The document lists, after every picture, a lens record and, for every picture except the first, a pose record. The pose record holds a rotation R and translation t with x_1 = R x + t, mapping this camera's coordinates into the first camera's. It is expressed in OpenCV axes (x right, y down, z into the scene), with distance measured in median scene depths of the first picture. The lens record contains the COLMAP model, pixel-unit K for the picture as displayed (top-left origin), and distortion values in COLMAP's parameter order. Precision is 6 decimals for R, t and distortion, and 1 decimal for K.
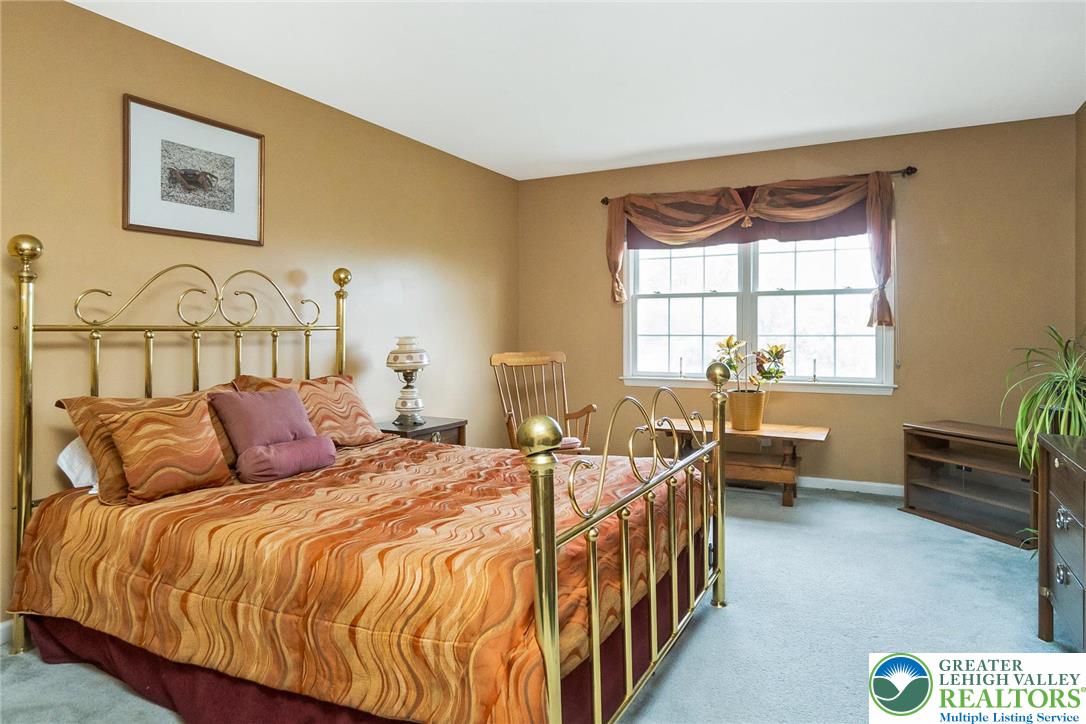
lens RADIAL K [[593.4, 0, 535.0], [0, 593.4, 326.9], [0, 0, 1]] dist [-0.002443, -0.000421]
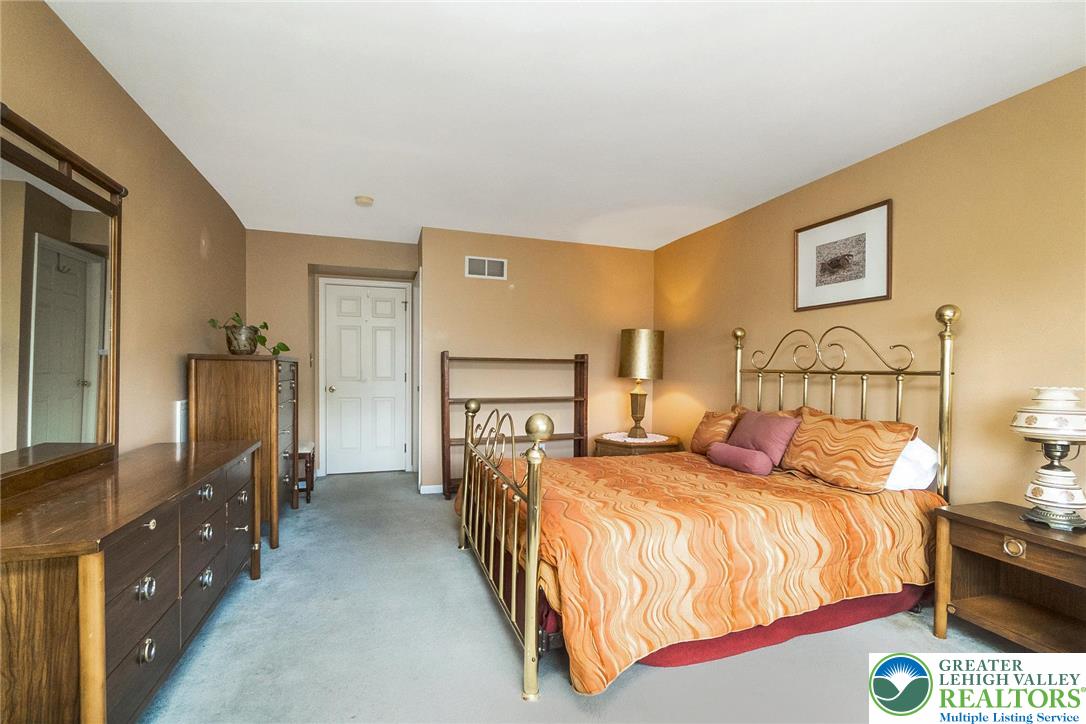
lens RADIAL K [[488.0, 0, 543.4], [0, 488.0, 366.2], [0, 0, 1]] dist [-0.001248, -0.001084]
pose [[-0.628480, -0.009090, -0.777772, 0.720396], [-0.008307, 0.999953, -0.004973, -0.001167], [0.777781, 0.003336, -0.628526, 1.176426]]
